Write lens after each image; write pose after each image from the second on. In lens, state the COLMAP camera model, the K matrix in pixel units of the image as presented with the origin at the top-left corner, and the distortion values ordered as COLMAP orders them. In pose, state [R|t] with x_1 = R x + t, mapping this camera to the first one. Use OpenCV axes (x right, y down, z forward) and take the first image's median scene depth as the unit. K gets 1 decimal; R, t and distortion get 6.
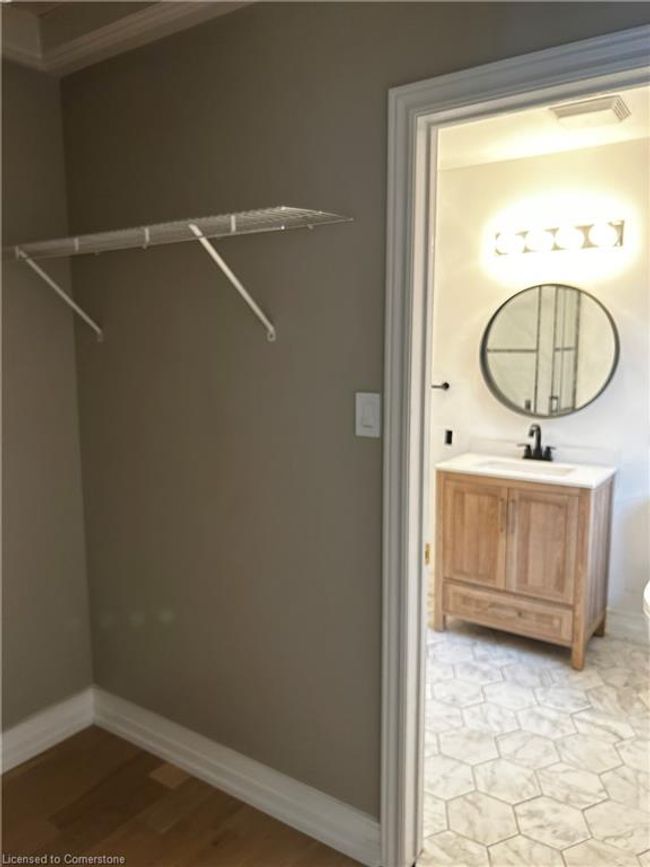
lens RADIAL K [[663.8, 0, 325.0], [0, 663.8, 433.5], [0, 0, 1]] dist [0.003982, 0.001404]
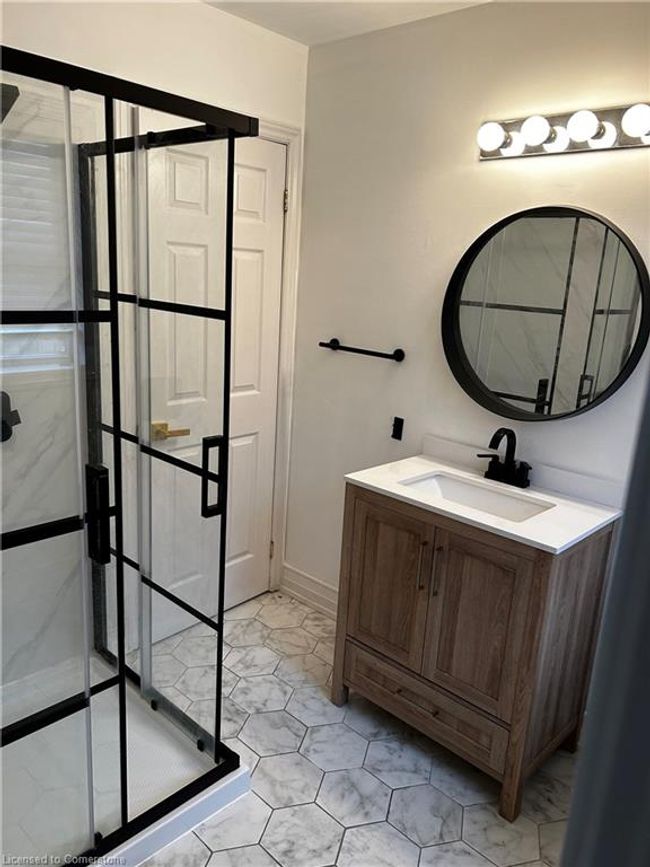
lens RADIAL K [[643.2, 0, 325.0], [0, 643.2, 433.5], [0, 0, 1]] dist [-0.004071, -0.001086]
pose [[0.985500, 0.093753, -0.141420, 0.246343], [-0.079912, 0.991715, 0.100576, -0.061035], [0.149678, -0.087817, 0.984827, 0.372508]]
